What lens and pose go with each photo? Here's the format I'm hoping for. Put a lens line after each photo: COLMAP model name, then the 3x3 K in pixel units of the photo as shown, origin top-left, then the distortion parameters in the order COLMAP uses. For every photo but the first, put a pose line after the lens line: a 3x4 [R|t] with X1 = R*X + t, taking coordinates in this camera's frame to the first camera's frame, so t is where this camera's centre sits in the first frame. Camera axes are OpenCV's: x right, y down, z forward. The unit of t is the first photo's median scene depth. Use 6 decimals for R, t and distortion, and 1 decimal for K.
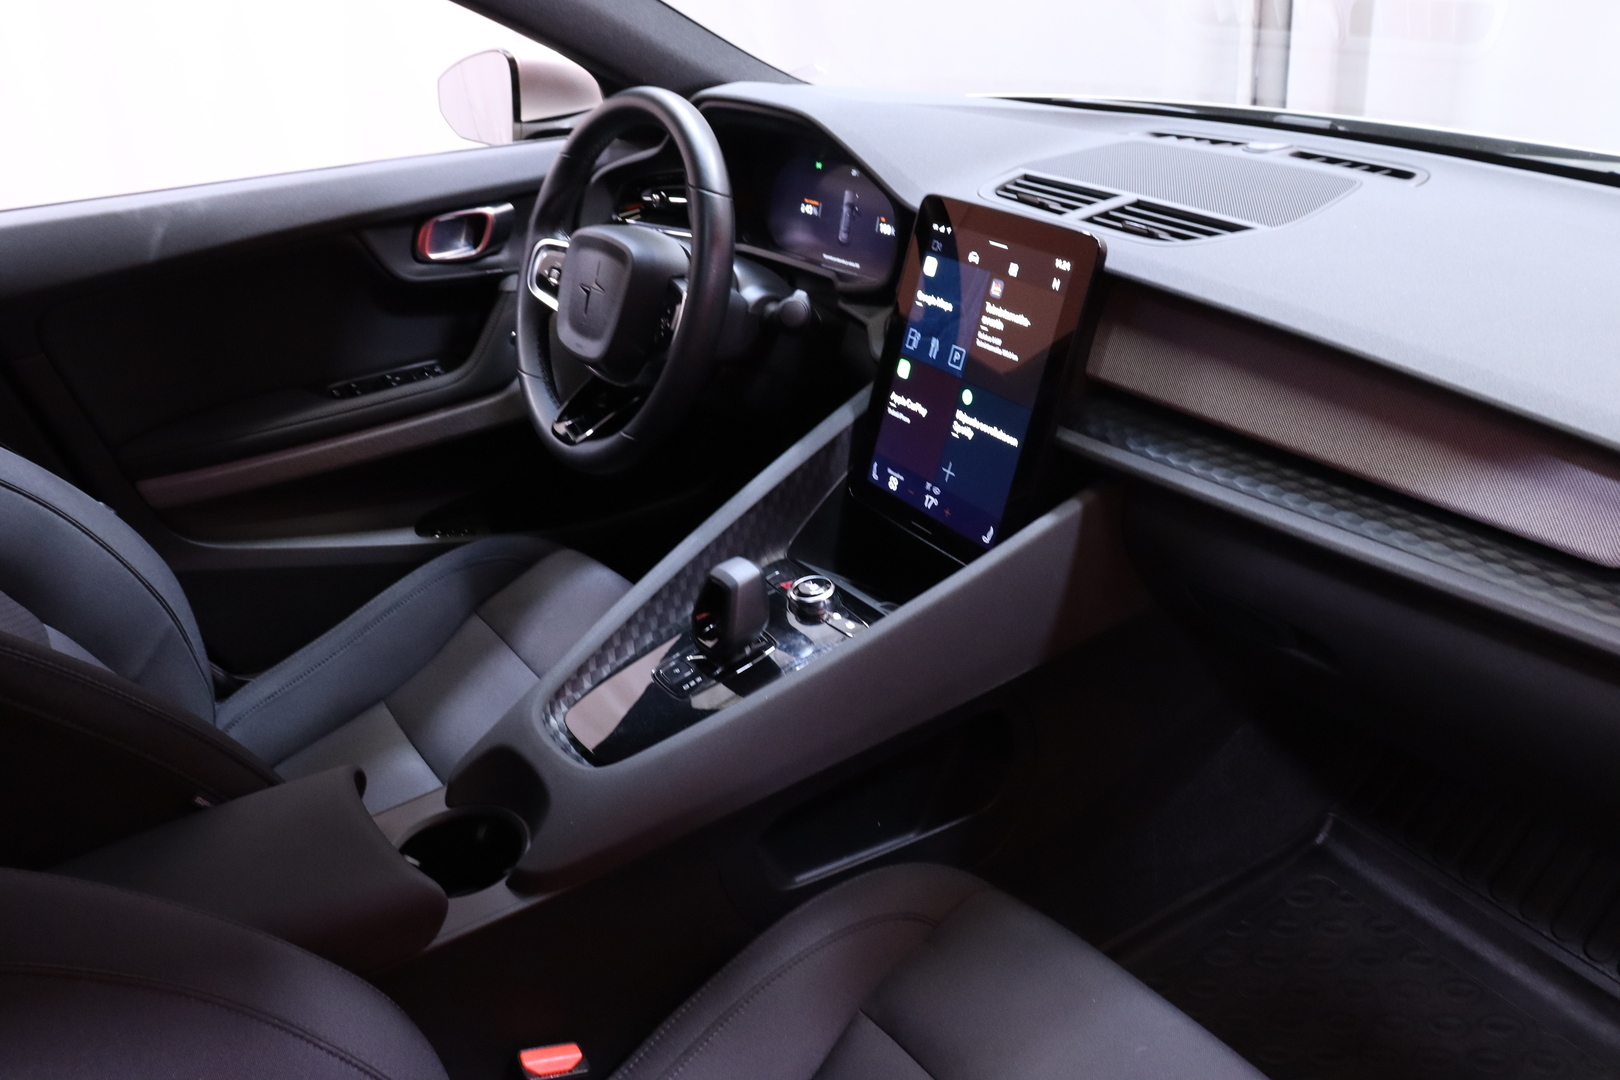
lens RADIAL K [[1296.8, 0, 810.0], [0, 1296.8, 540.0], [0, 0, 1]] dist [-0.183550, 0.151223]
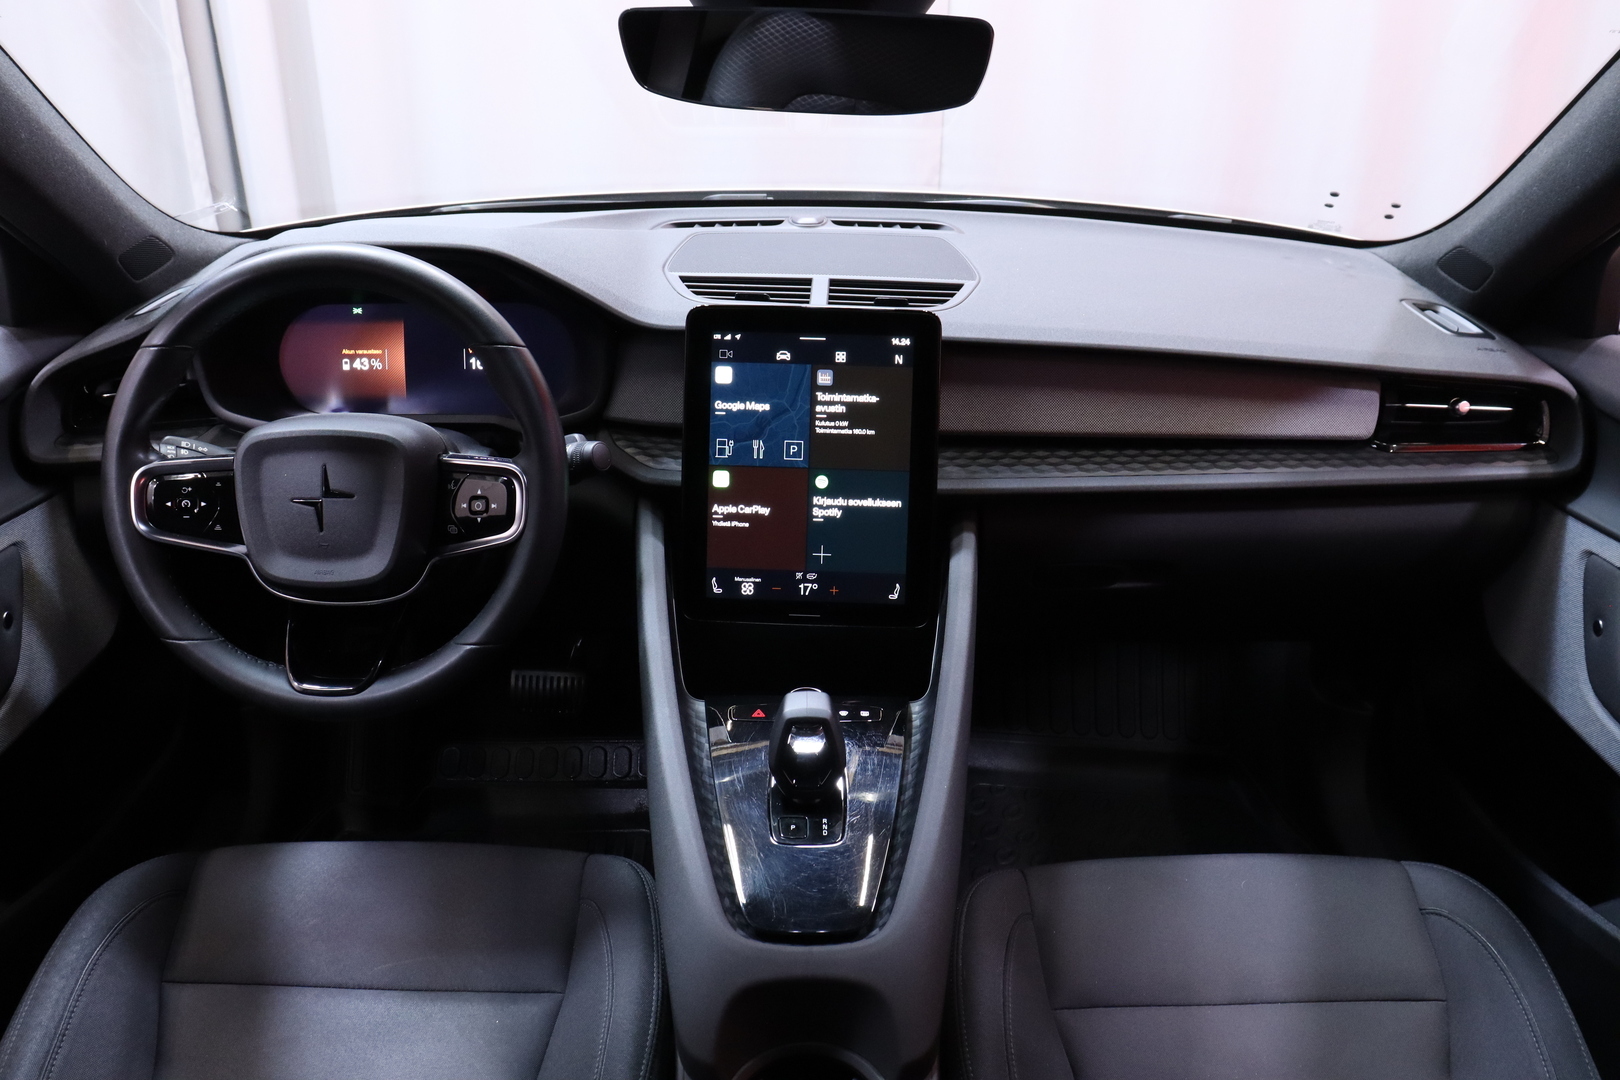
lens RADIAL K [[1296.8, 0, 810.0], [0, 1296.8, 540.0], [0, 0, 1]] dist [-0.183550, 0.151223]
pose [[0.572235, -0.295350, 0.765059, -0.710089], [0.335722, 0.935511, 0.110044, -0.184305], [-0.748223, 0.193876, 0.634488, 0.328014]]
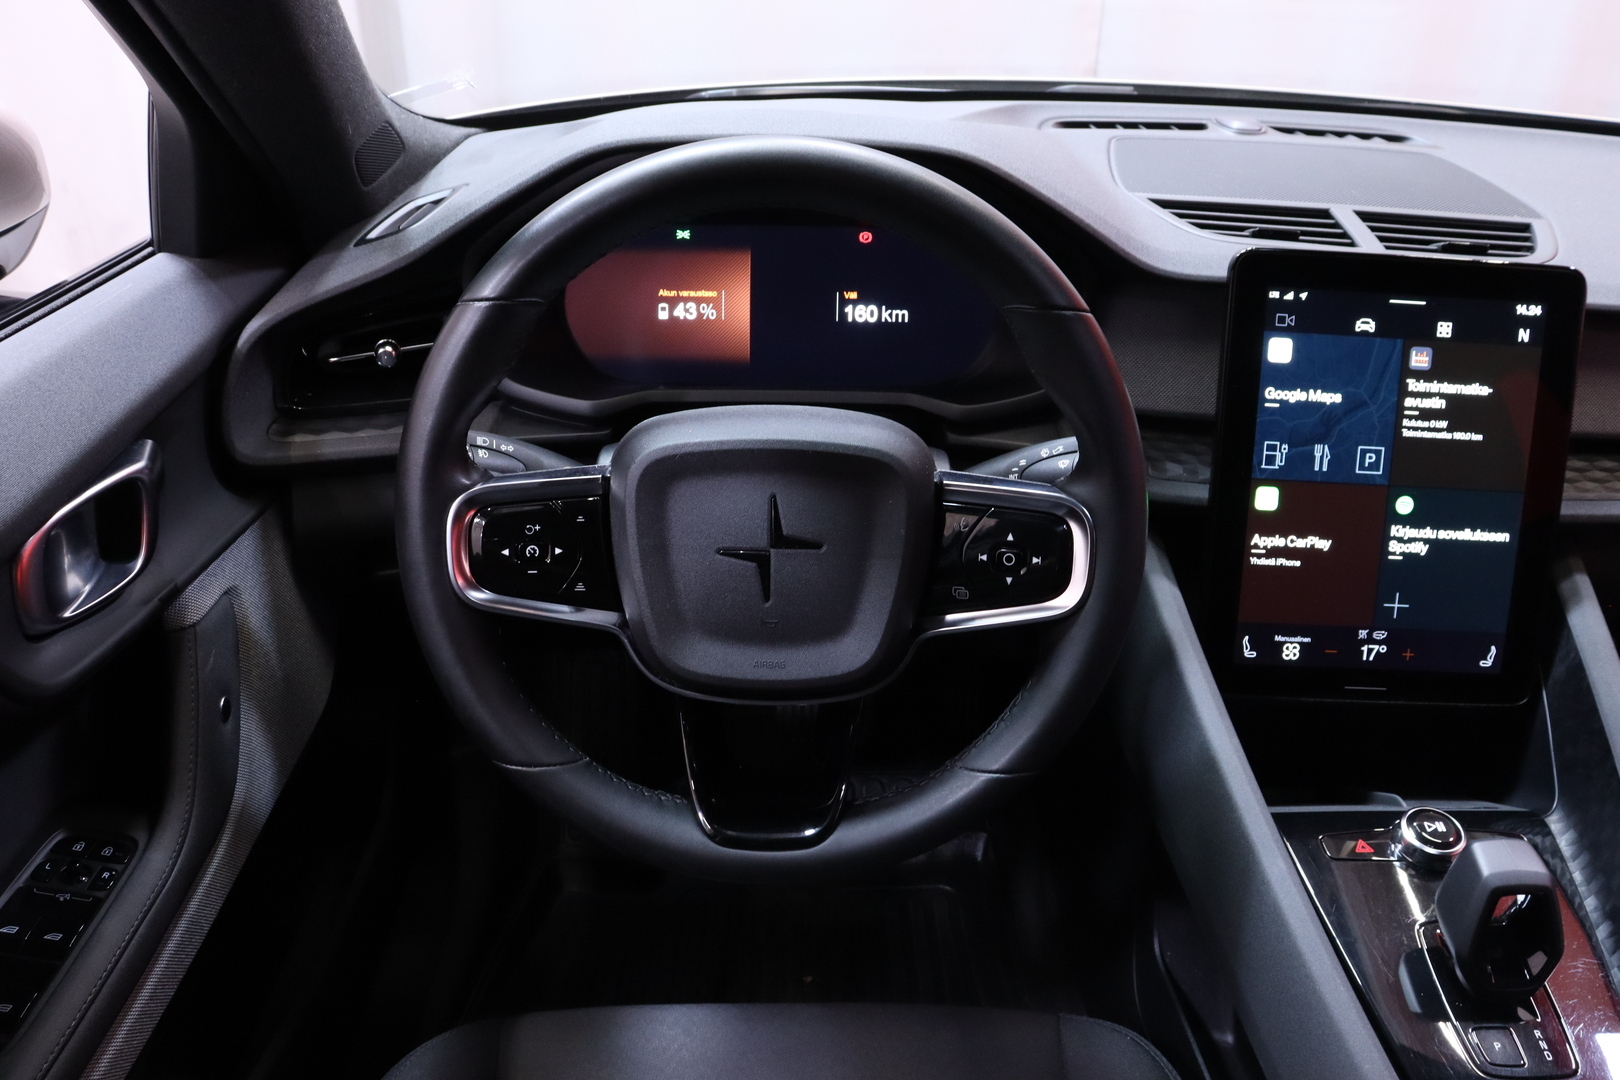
lens RADIAL K [[1296.8, 0, 810.0], [0, 1296.8, 540.0], [0, 0, 1]] dist [-0.183550, 0.151223]
pose [[0.571355, -0.346759, 0.743849, -0.626673], [0.326778, 0.927532, 0.181387, -0.335317], [-0.752841, 0.139437, 0.643263, 0.778292]]
